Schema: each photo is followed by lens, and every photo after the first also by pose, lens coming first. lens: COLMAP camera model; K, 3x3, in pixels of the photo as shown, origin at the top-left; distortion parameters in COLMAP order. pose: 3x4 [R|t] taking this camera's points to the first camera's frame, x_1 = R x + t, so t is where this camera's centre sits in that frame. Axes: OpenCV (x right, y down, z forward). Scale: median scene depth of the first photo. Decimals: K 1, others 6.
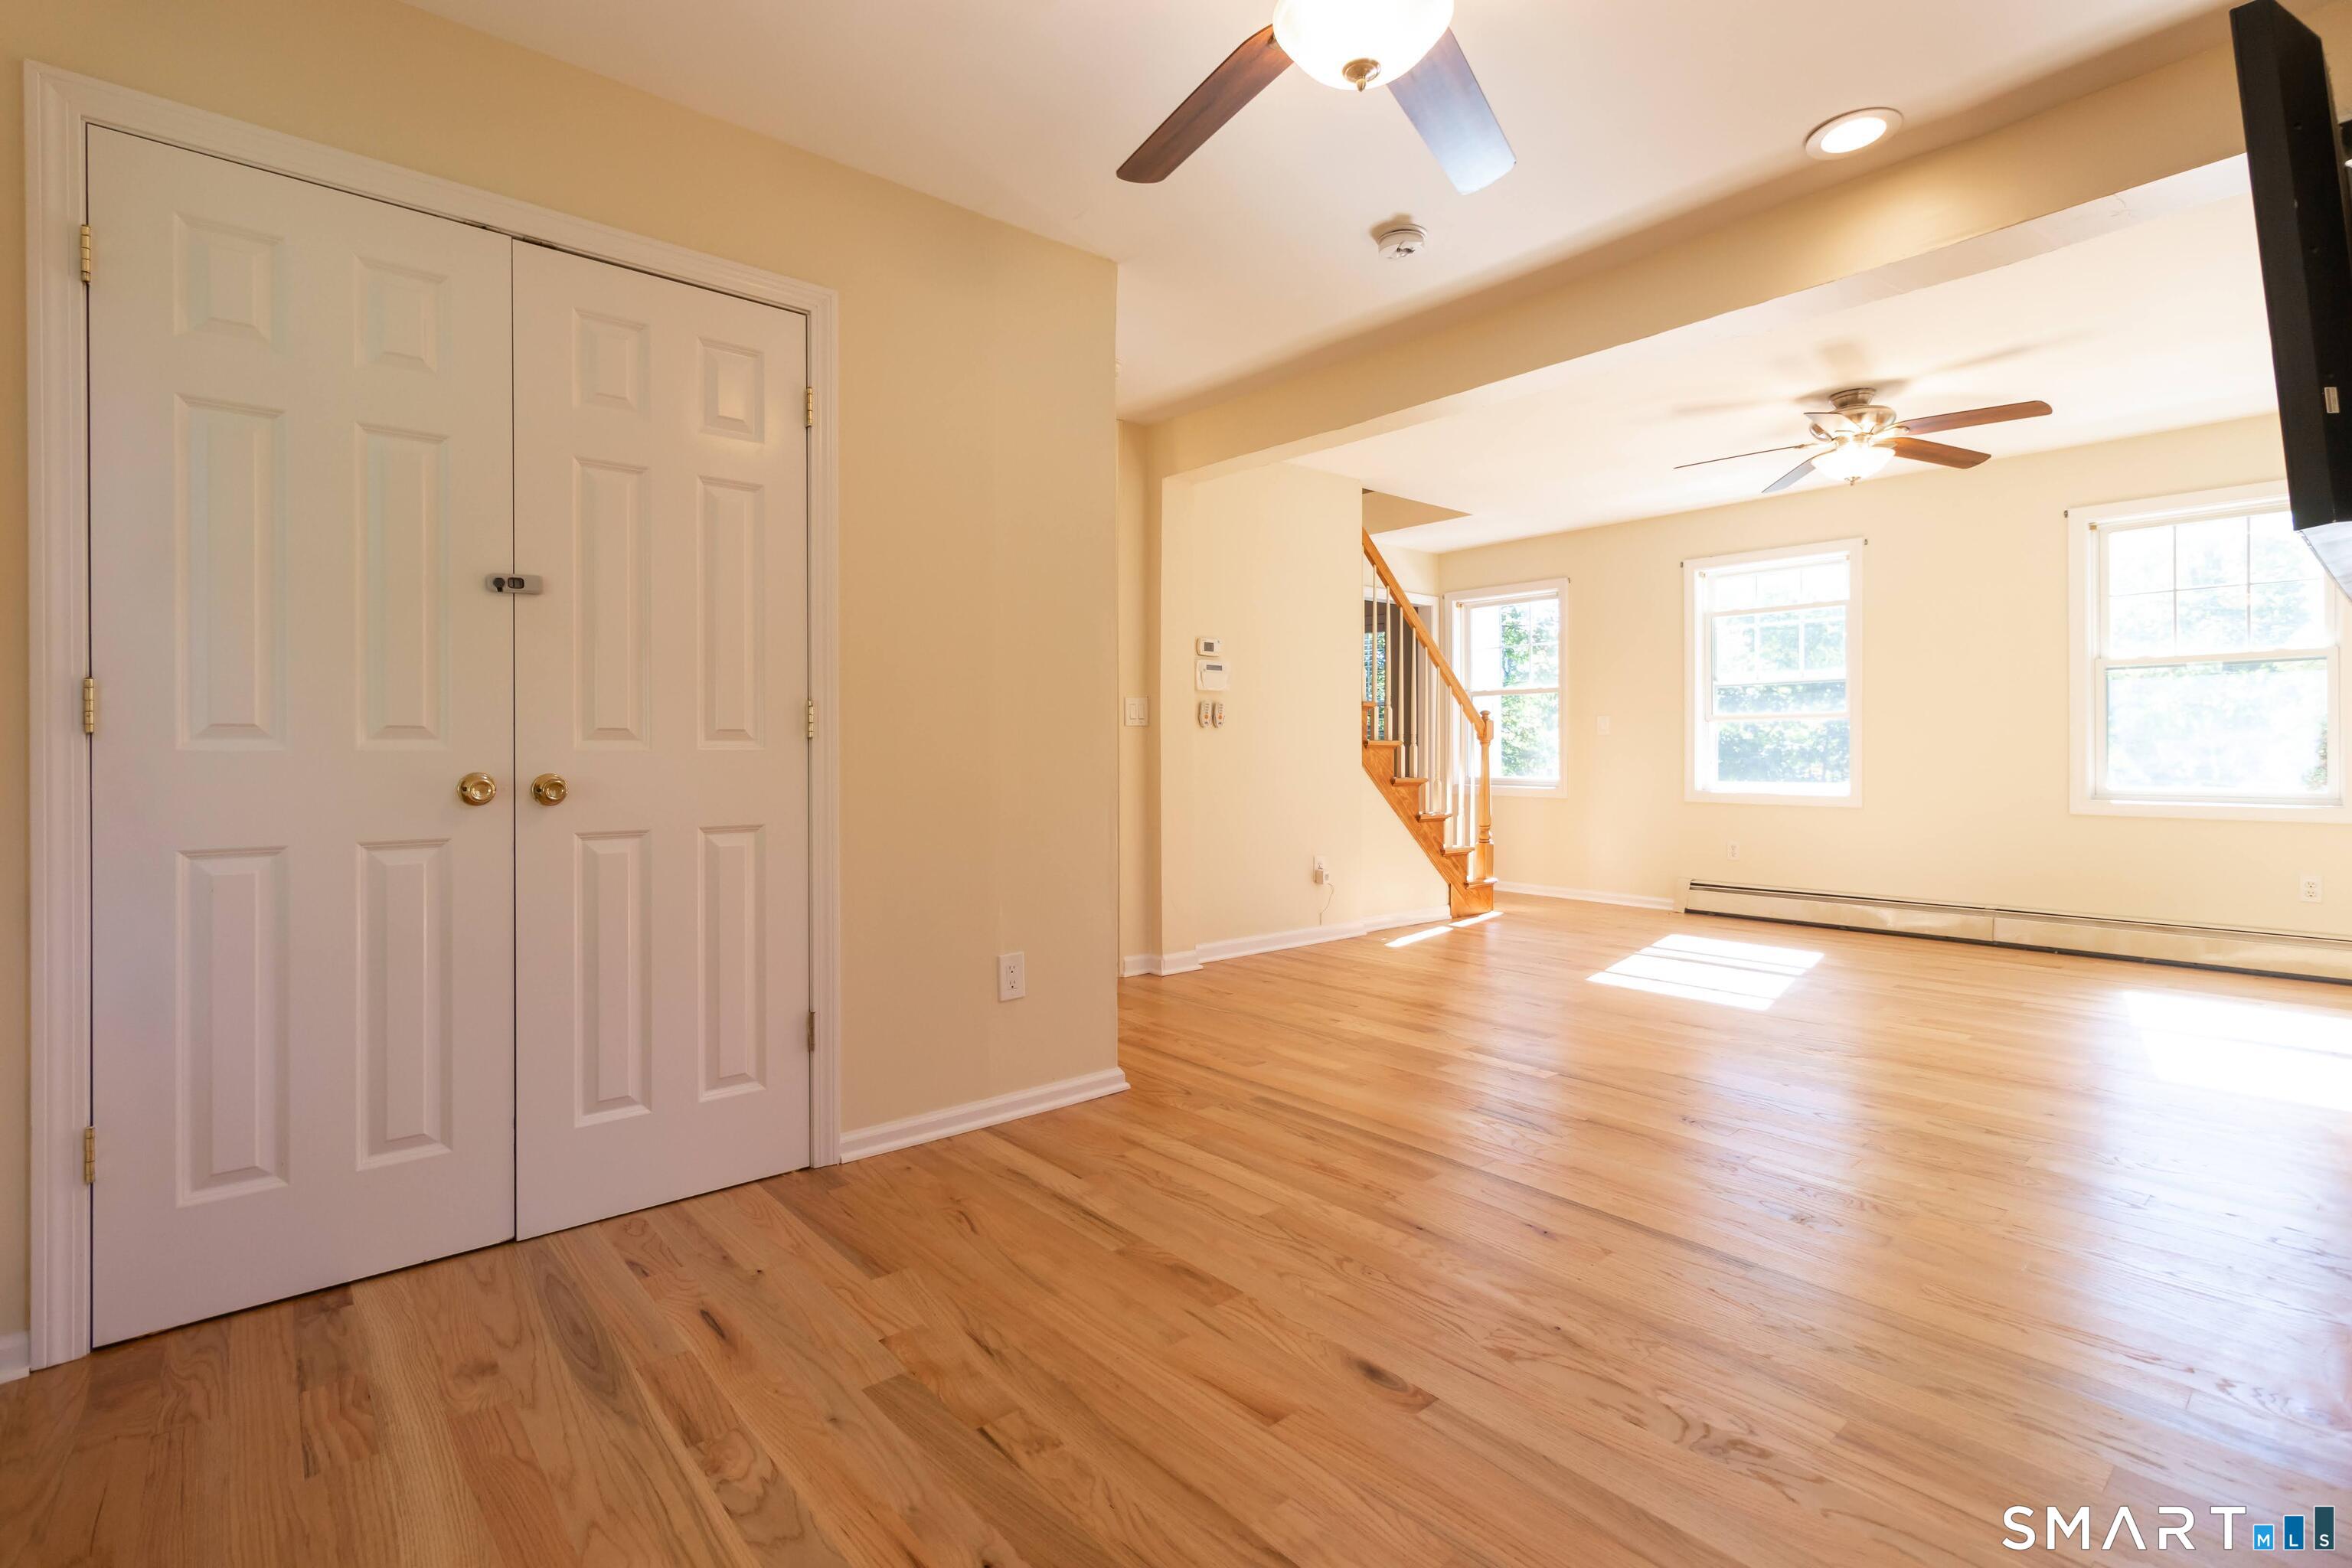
lens RADIAL K [[1143.7, 0, 1169.2], [0, 1143.7, 750.1], [0, 0, 1]] dist [0.003452, 0.000856]
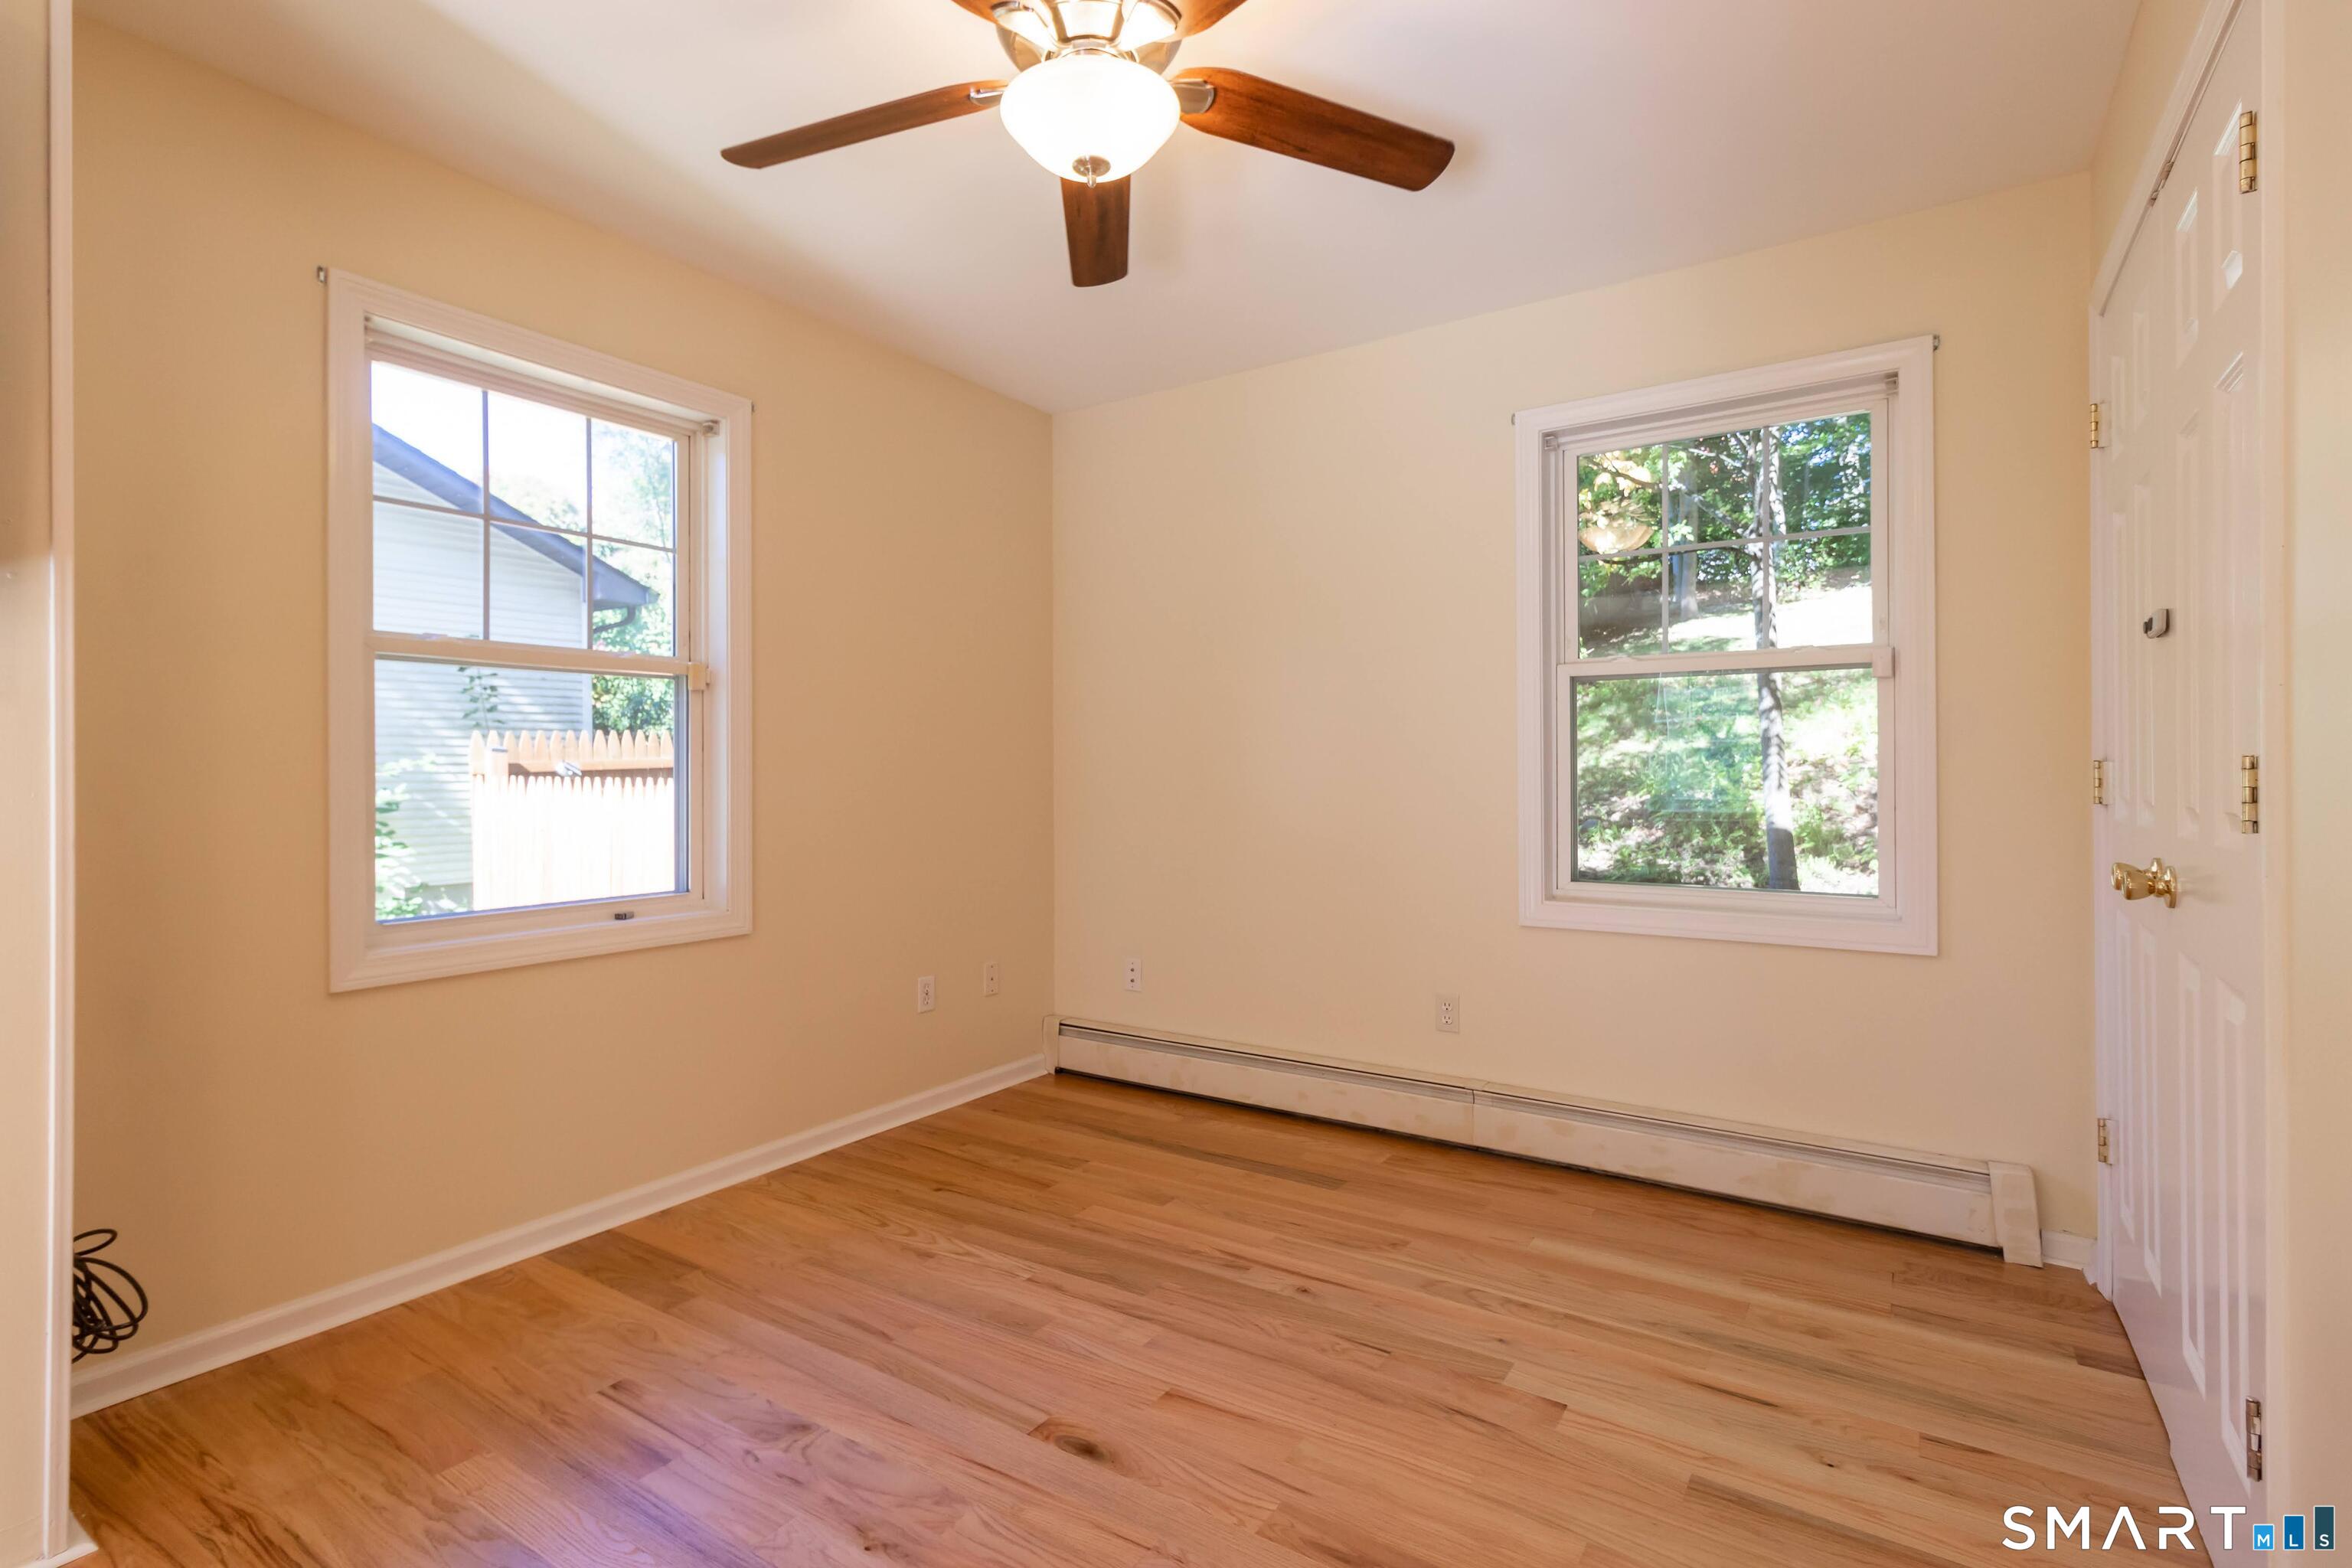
lens RADIAL K [[1082.6, 0, 1176.0], [0, 1082.6, 784.0], [0, 0, 1]] dist [-0.000370, -0.007539]
pose [[-0.962283, 0.006184, -0.271980, 0.120869], [0.003868, 0.999952, 0.009047, -0.016195], [0.272023, 0.007654, -0.962260, 0.652515]]
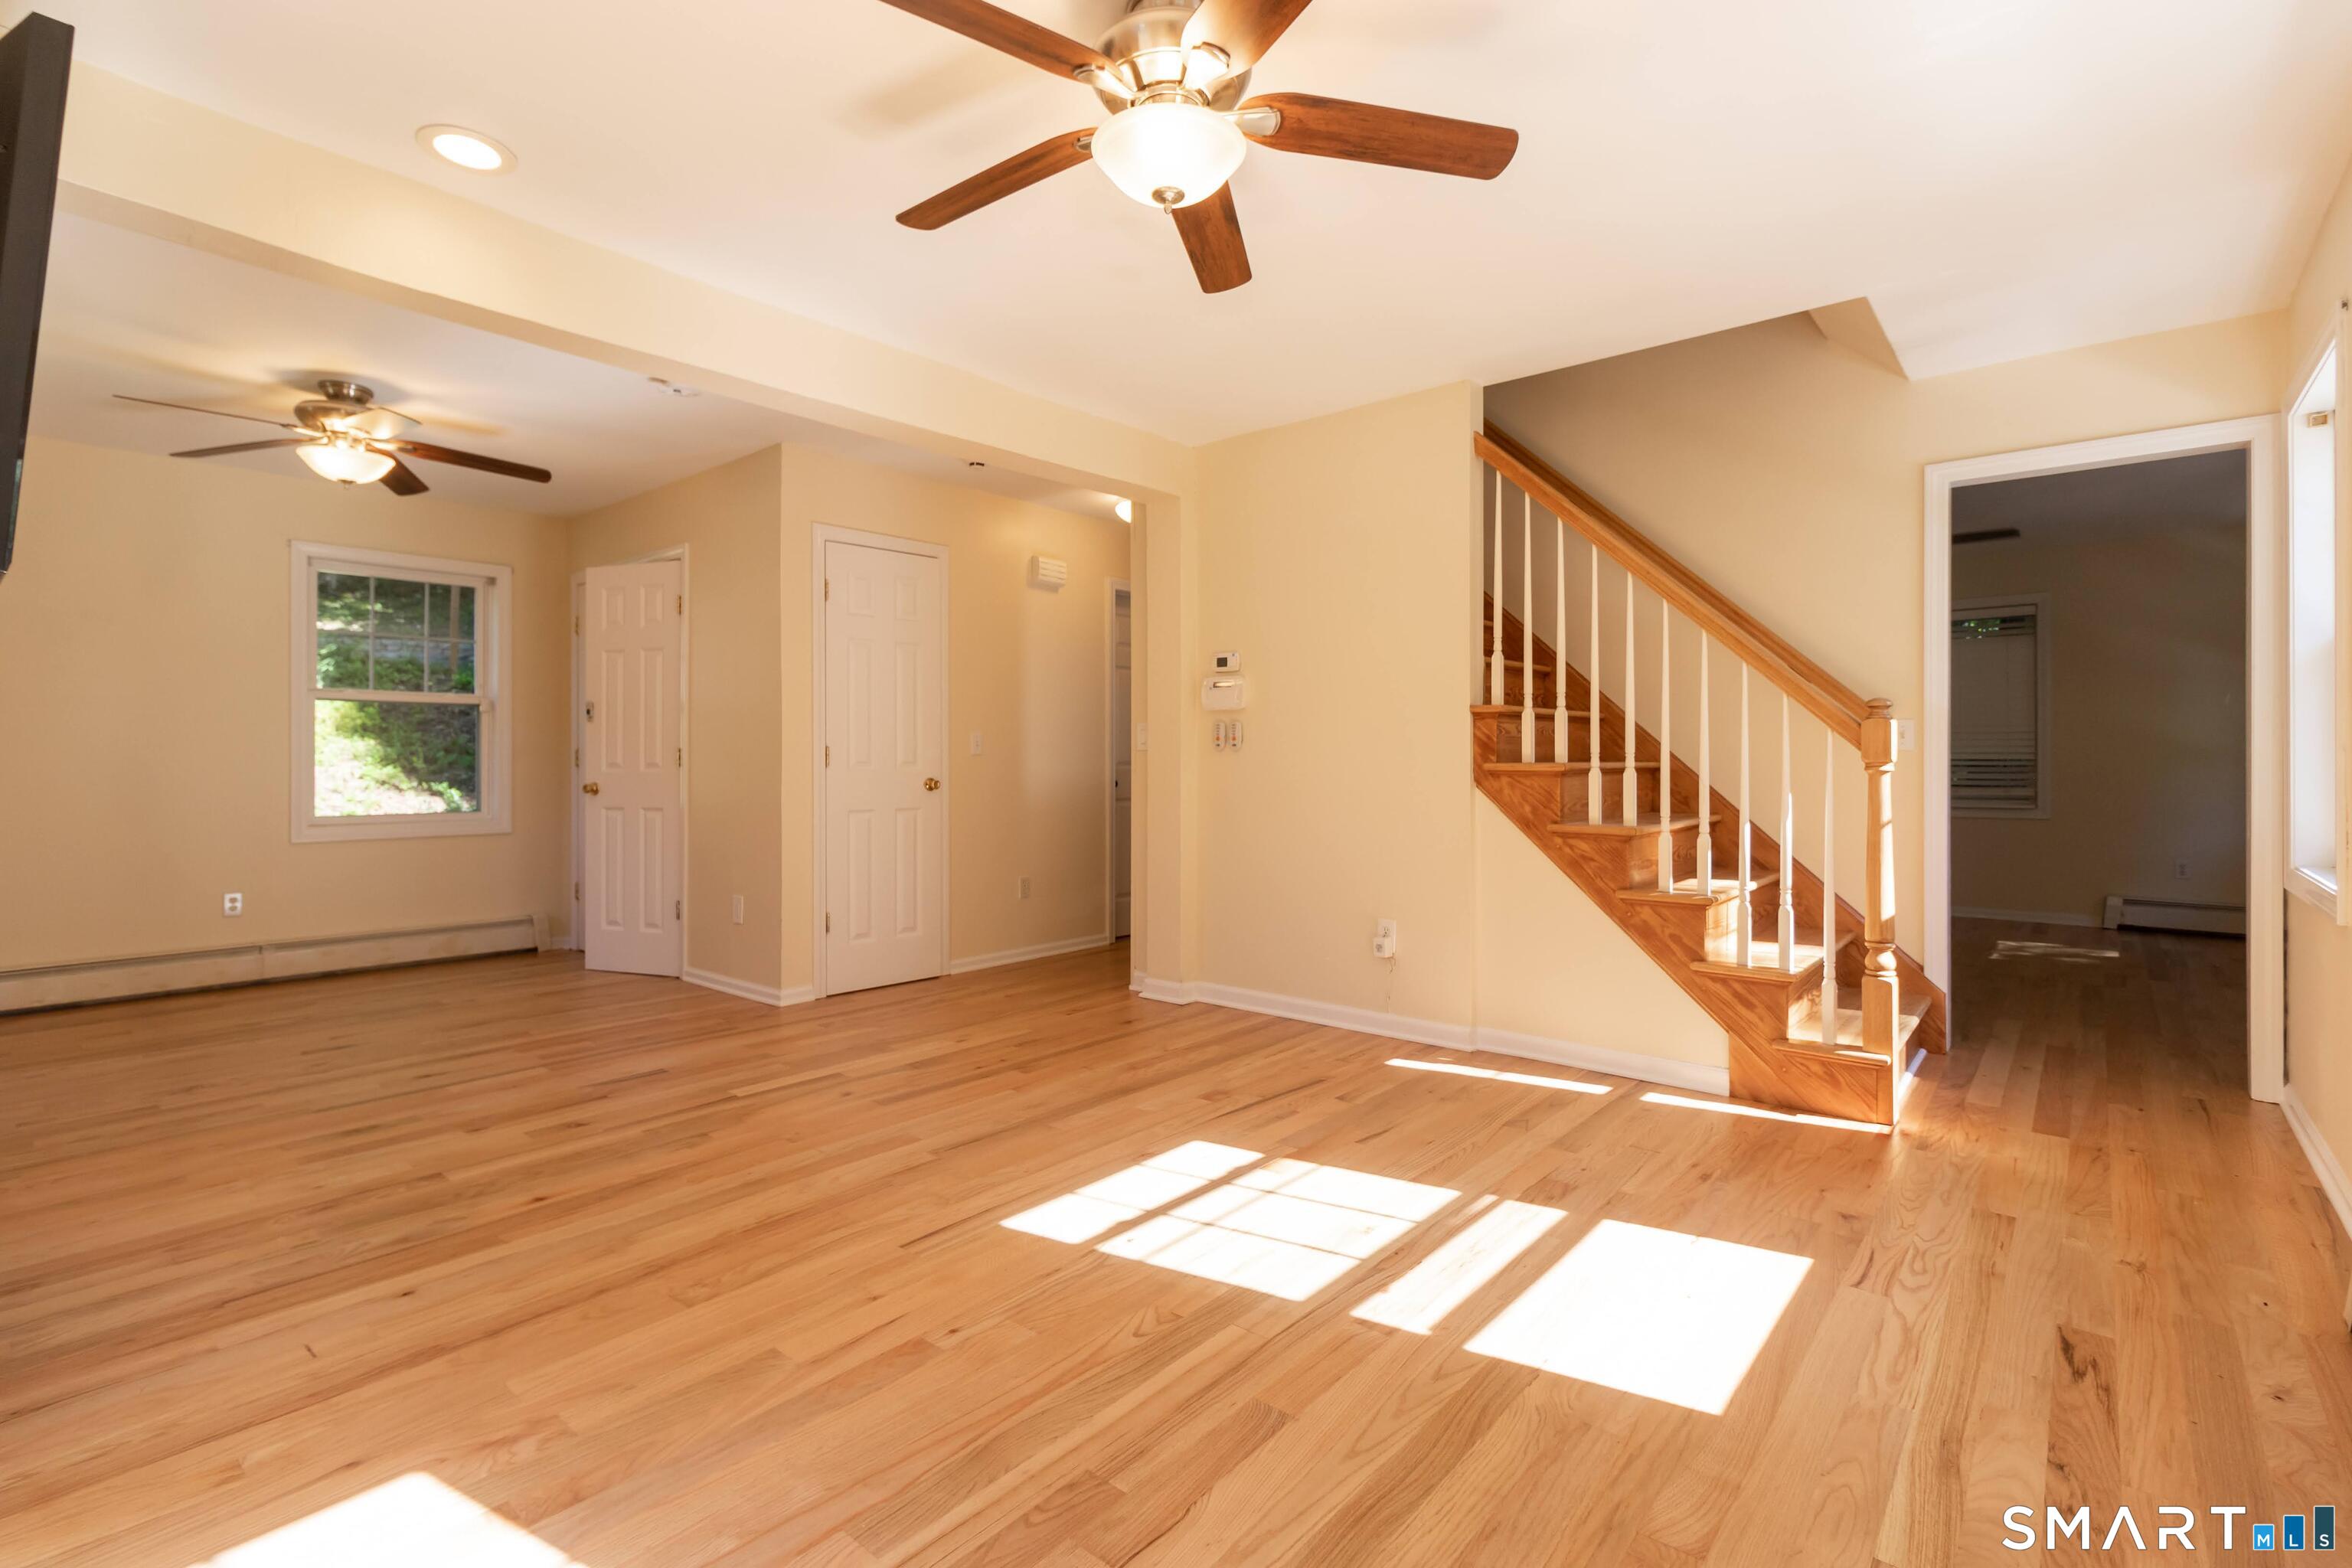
lens RADIAL K [[1149.0, 0, 1176.0], [0, 1149.0, 784.0], [0, 0, 1]] dist [0.001307, -0.000088]
pose [[0.106350, 0.018407, -0.994158, 0.882674], [-0.000790, 0.999830, 0.018427, -0.009255], [0.994328, -0.001174, 0.106346, 0.809400]]
